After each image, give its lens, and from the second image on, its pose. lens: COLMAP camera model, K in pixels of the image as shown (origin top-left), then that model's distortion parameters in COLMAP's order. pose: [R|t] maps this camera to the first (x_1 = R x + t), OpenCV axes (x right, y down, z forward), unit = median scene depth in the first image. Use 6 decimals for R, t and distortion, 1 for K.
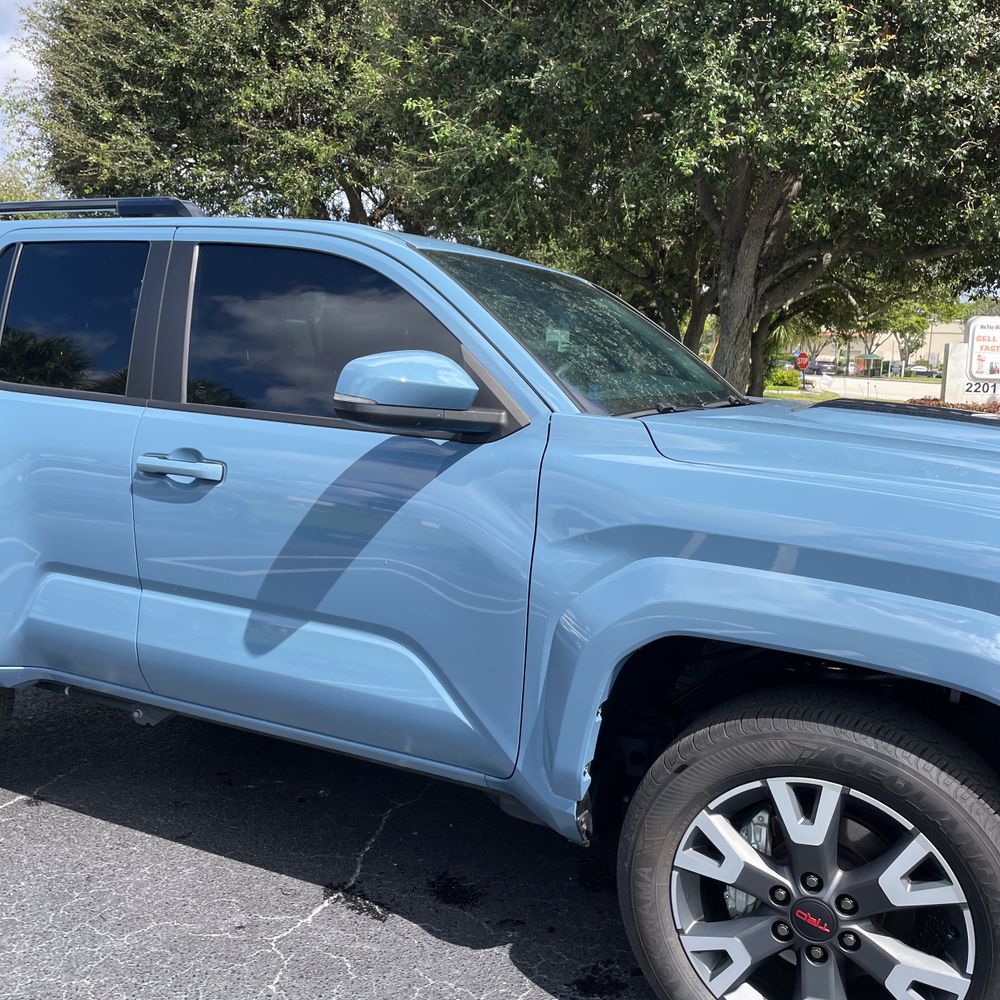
lens RADIAL K [[1020.9, 0, 499.0], [0, 1020.9, 513.0], [0, 0, 1]] dist [0.097715, -0.123108]
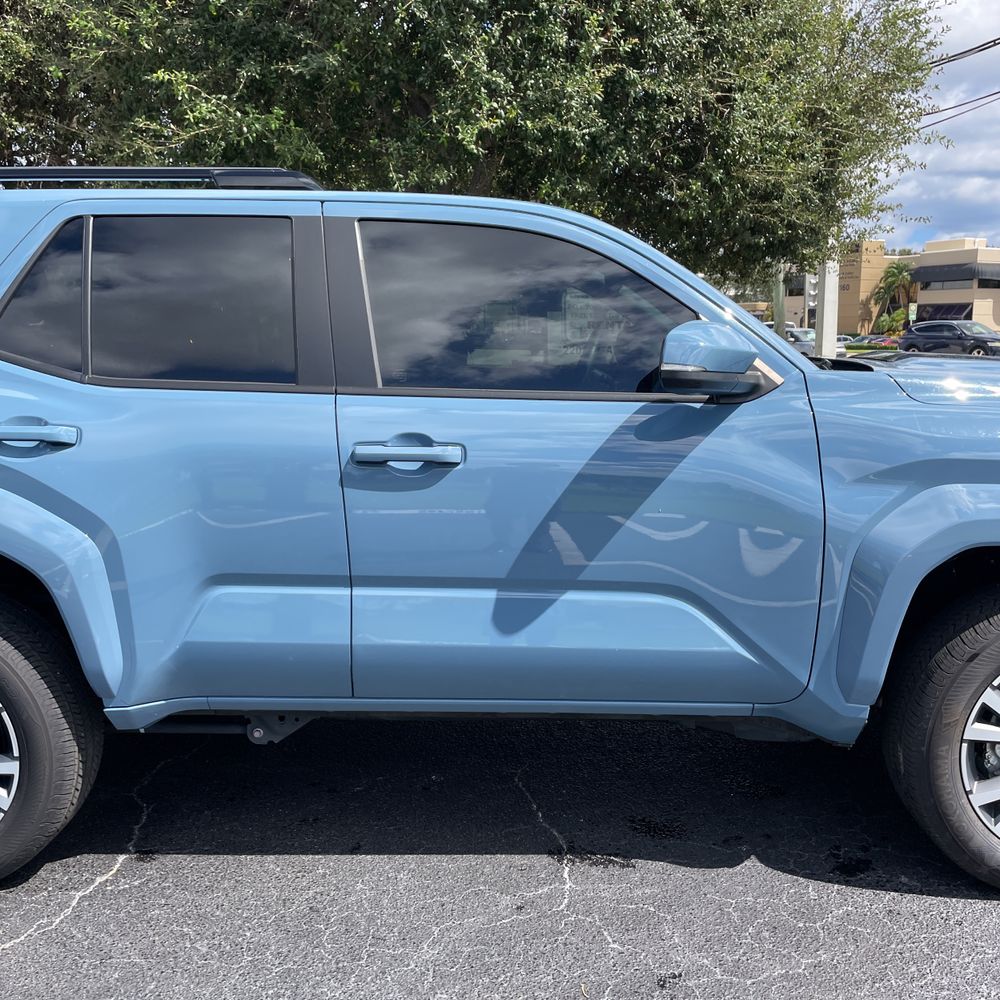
lens RADIAL K [[1025.2, 0, 498.5], [0, 1025.2, 490.2], [0, 0, 1]] dist [0.095447, -0.122084]
pose [[0.902000, -0.100693, 0.419829, -0.776337], [0.099739, 0.994717, 0.024287, -0.030239], [-0.420056, 0.019967, 0.907278, 0.116219]]
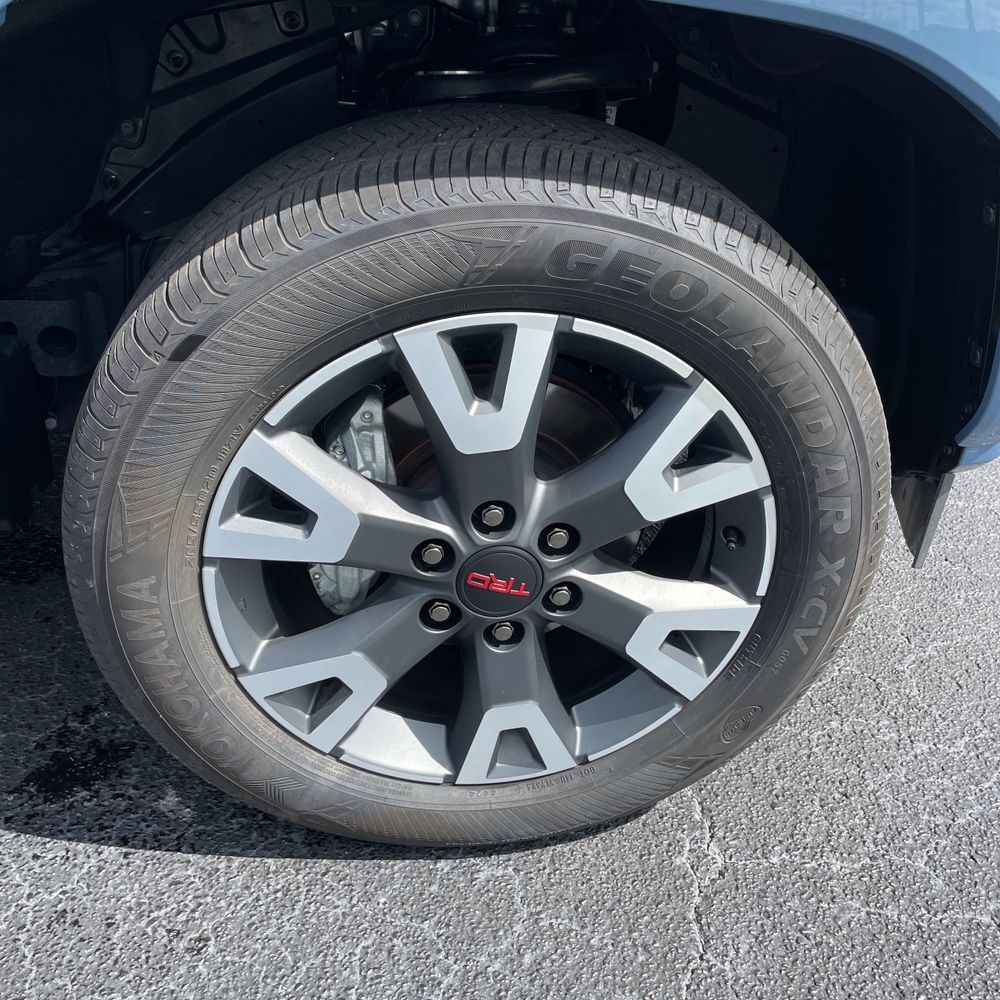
lens RADIAL K [[1006.2, 0, 510.8], [0, 1006.2, 499.7], [0, 0, 1]] dist [0.059749, -0.019104]
pose [[0.835403, -0.265859, 0.481061, 0.073244], [0.043773, 0.904635, 0.423933, 0.133254], [-0.547891, -0.333098, 0.767373, 0.578540]]
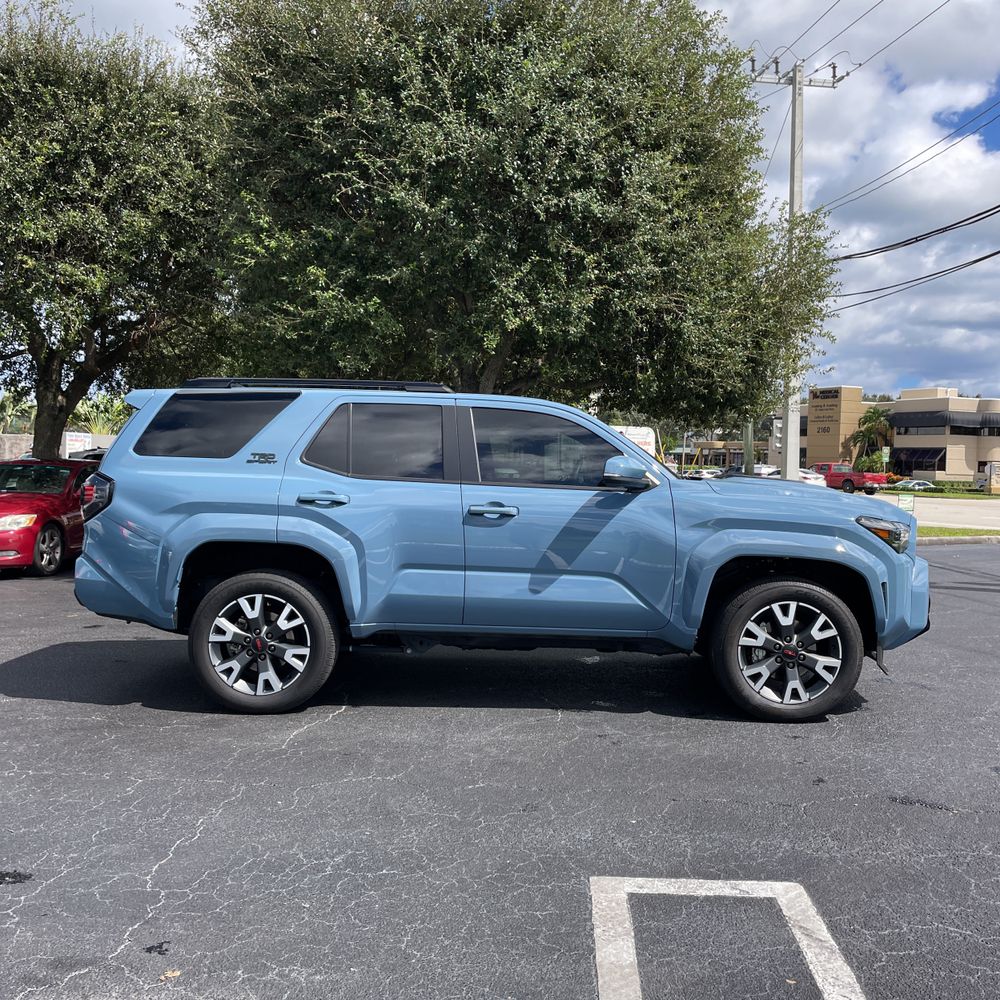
lens RADIAL K [[1096.0, 0, 500.0], [0, 1096.0, 500.0], [0, 0, 1]] dist [0.133391, 0.005358]
pose [[0.897346, -0.027226, 0.440488, -1.596452], [0.075999, 0.992718, -0.093464, 0.183850], [-0.434736, 0.117347, 0.892880, -1.303270]]
